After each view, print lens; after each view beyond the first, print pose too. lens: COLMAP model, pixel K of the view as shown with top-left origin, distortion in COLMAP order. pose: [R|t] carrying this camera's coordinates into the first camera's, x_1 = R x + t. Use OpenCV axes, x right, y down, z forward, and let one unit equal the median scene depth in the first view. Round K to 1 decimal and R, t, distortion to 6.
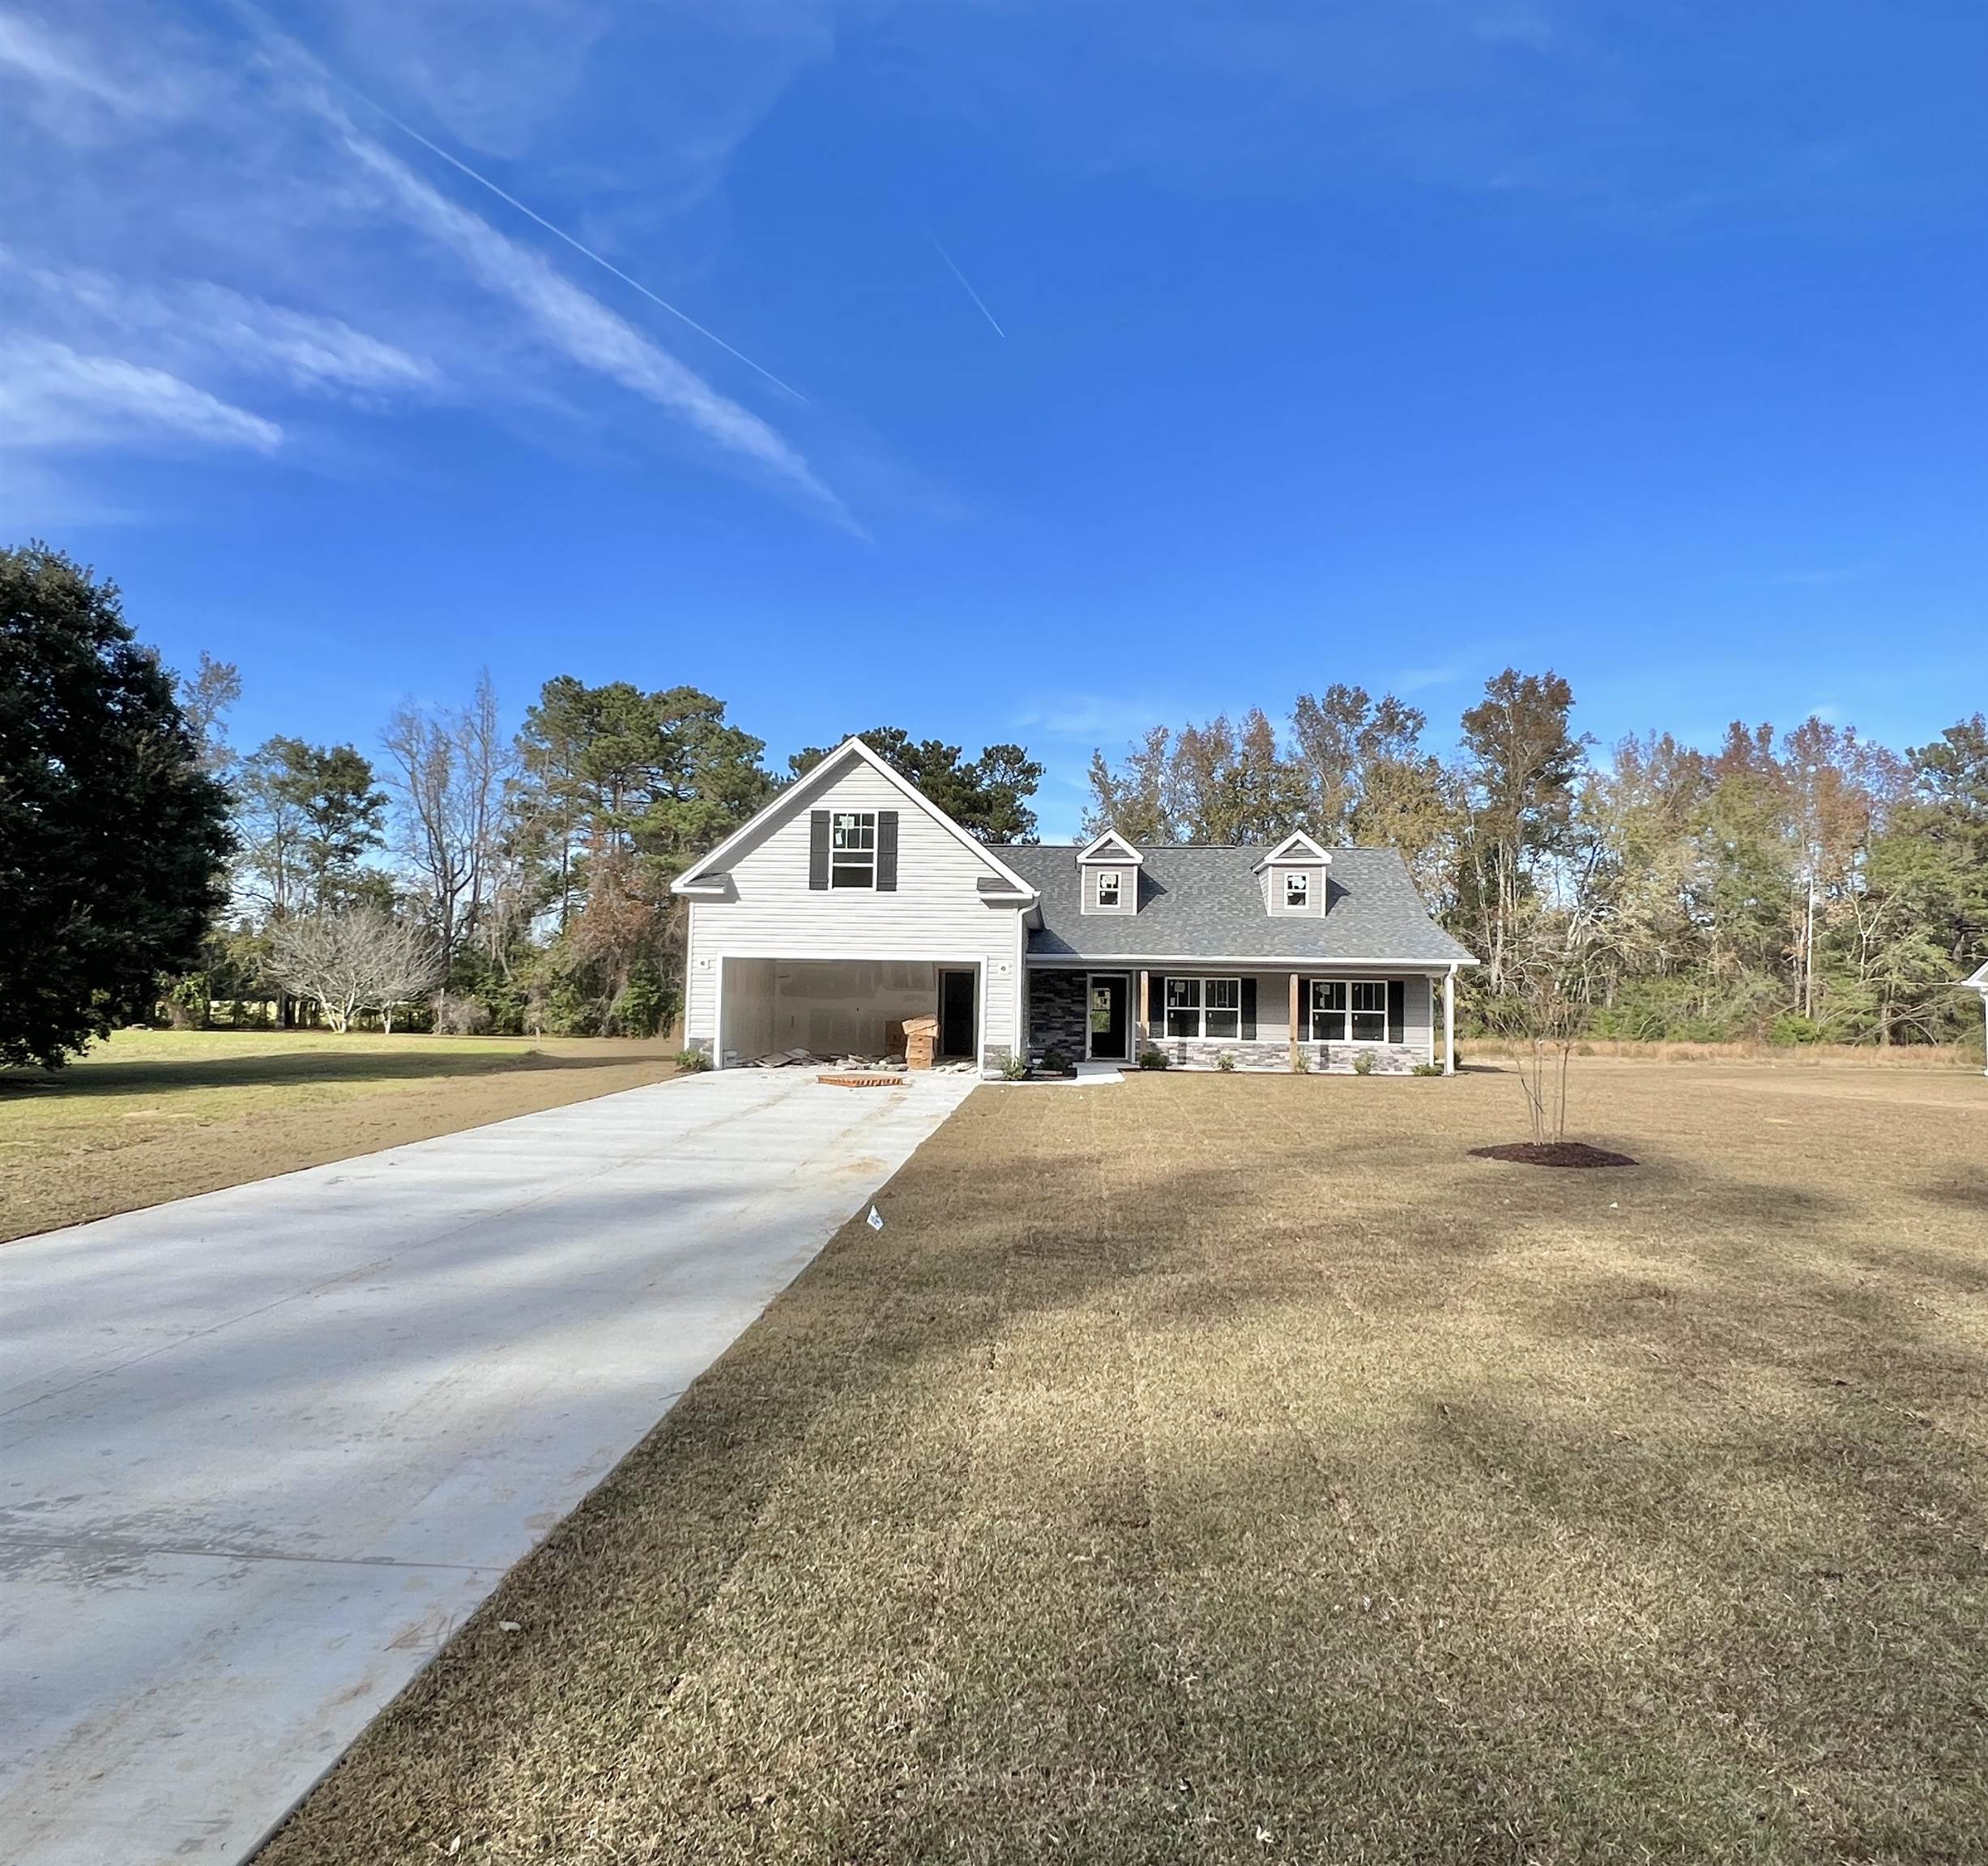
lens RADIAL K [[1257.7, 0, 992.9], [0, 1257.7, 938.3], [0, 0, 1]] dist [0.000041, -0.000174]
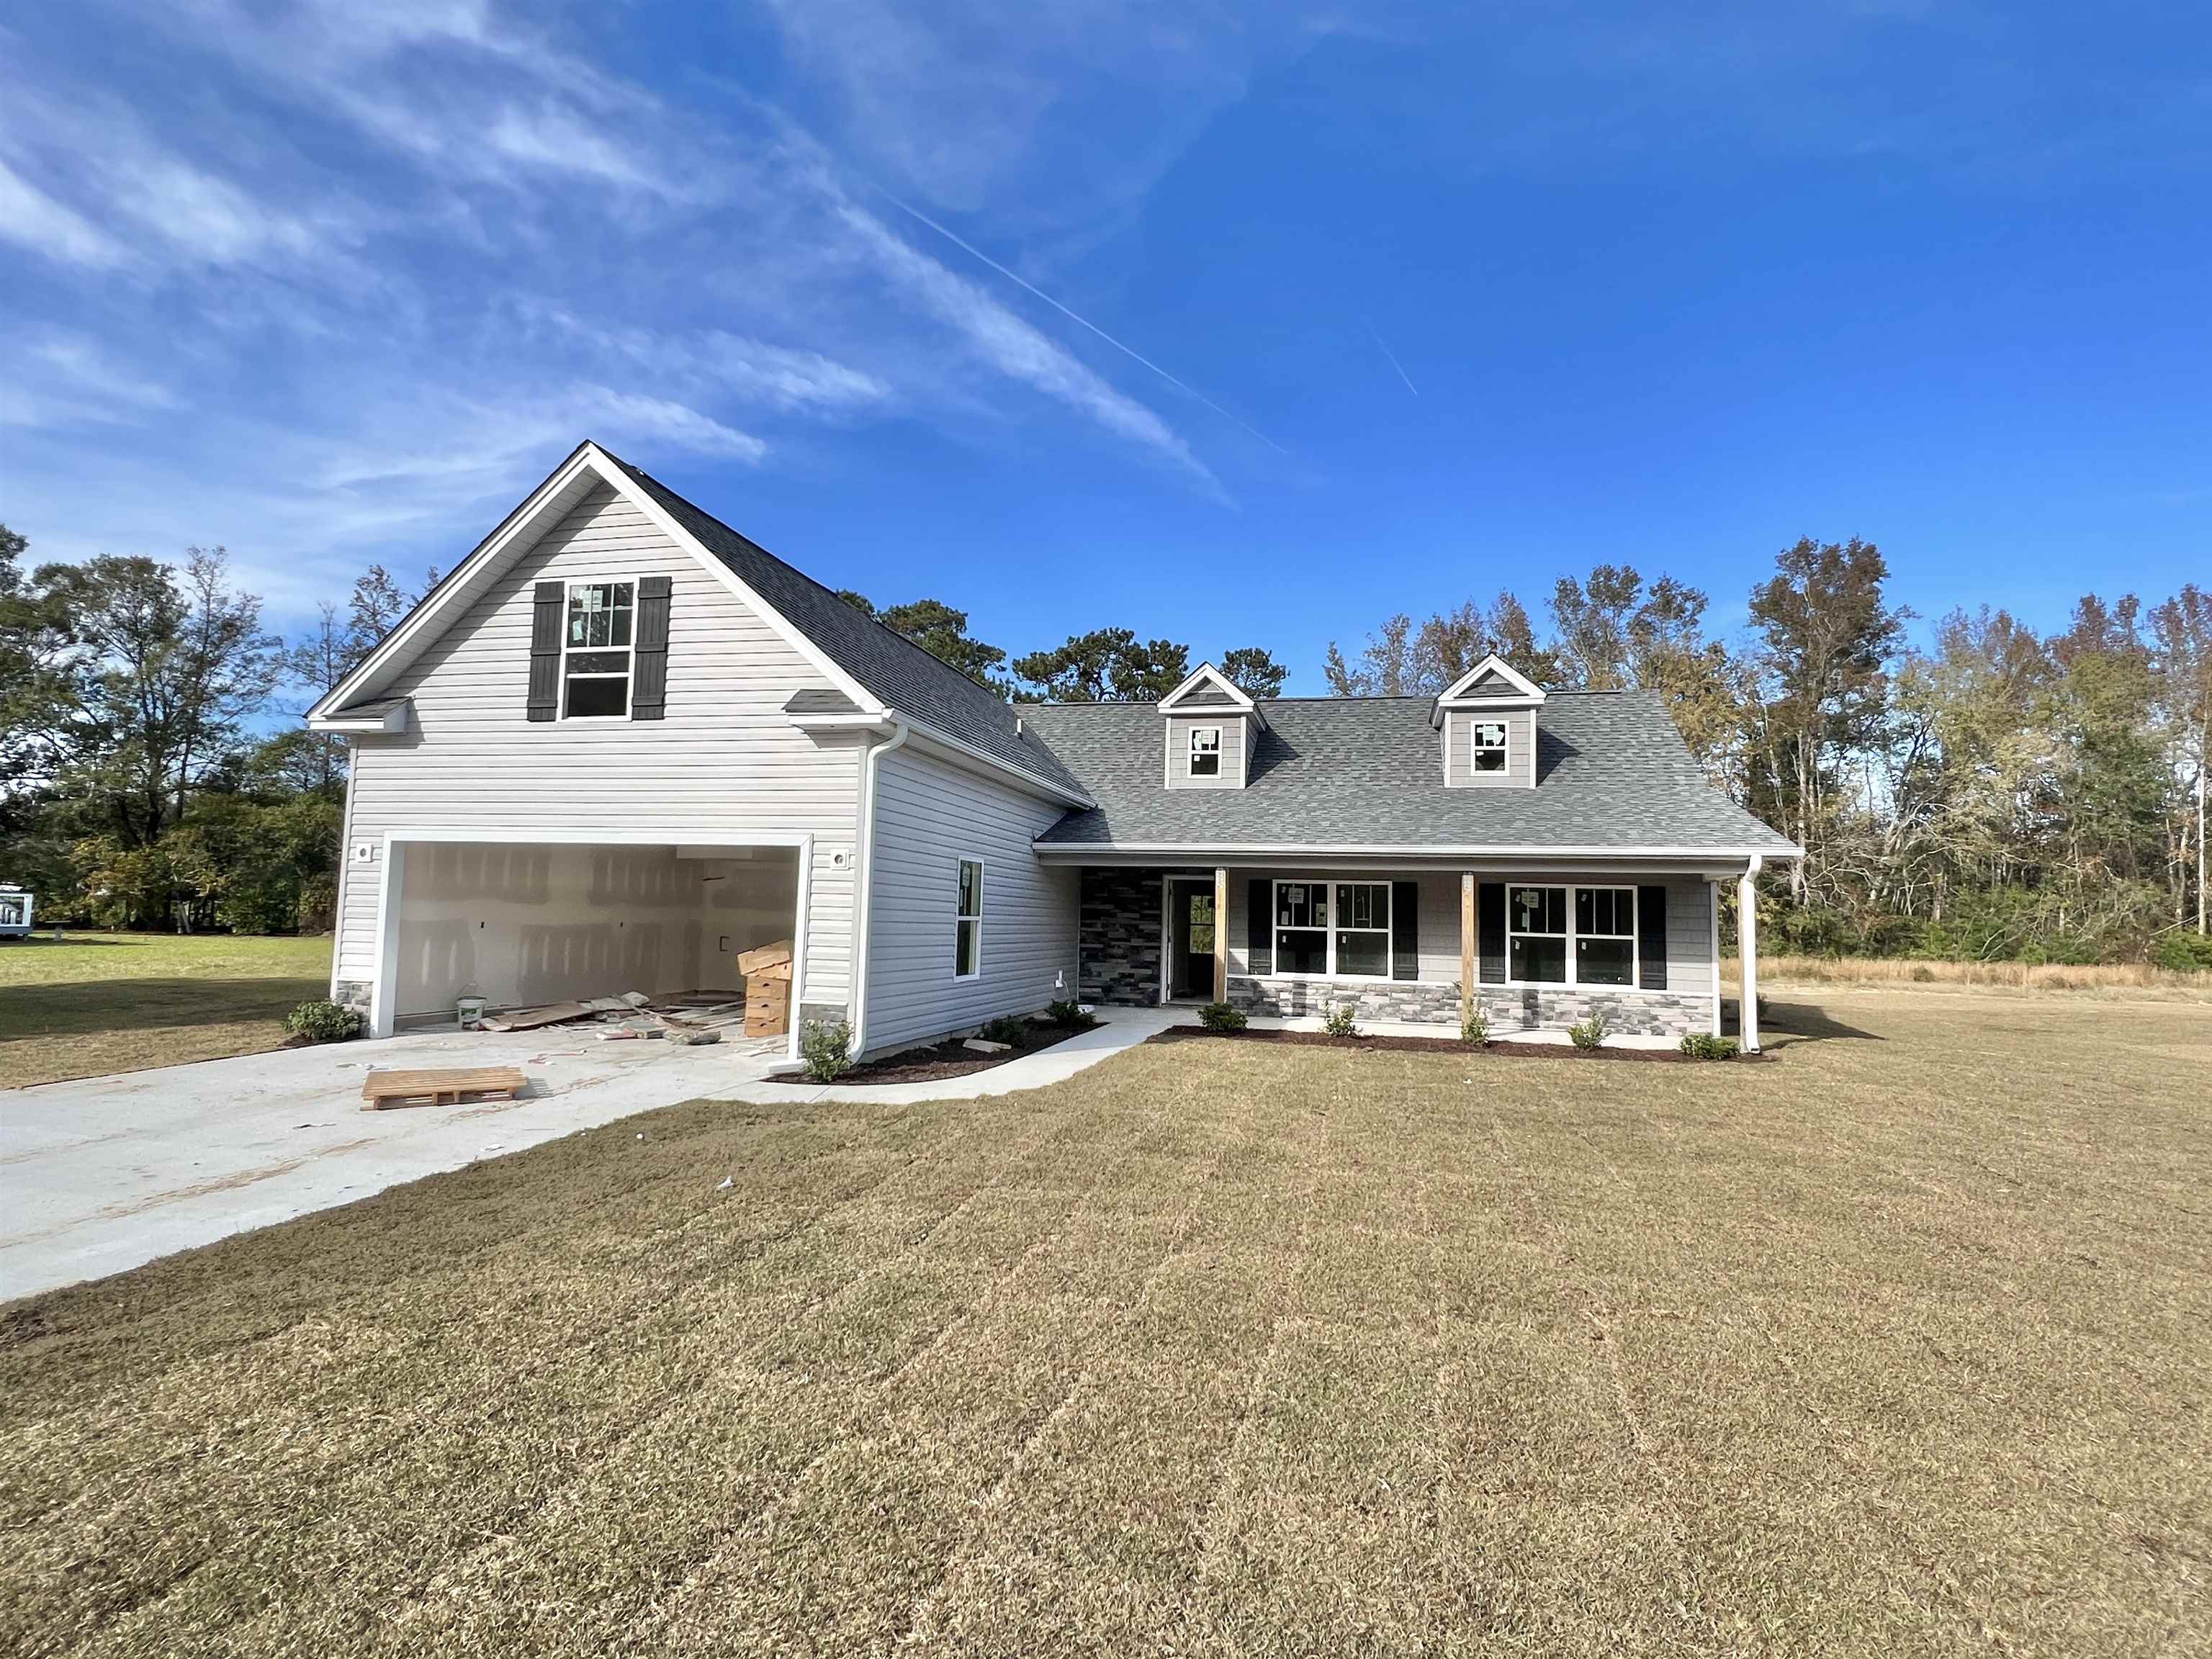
lens RADIAL K [[1123.3, 0, 1105.7], [0, 1123.3, 825.5], [0, 0, 1]] dist [0.000896, 0.001526]
pose [[0.986483, -0.007960, -0.163671, 0.139045], [0.004143, 0.999712, -0.023651, 0.015288], [0.163812, 0.022654, 0.986231, 0.391726]]
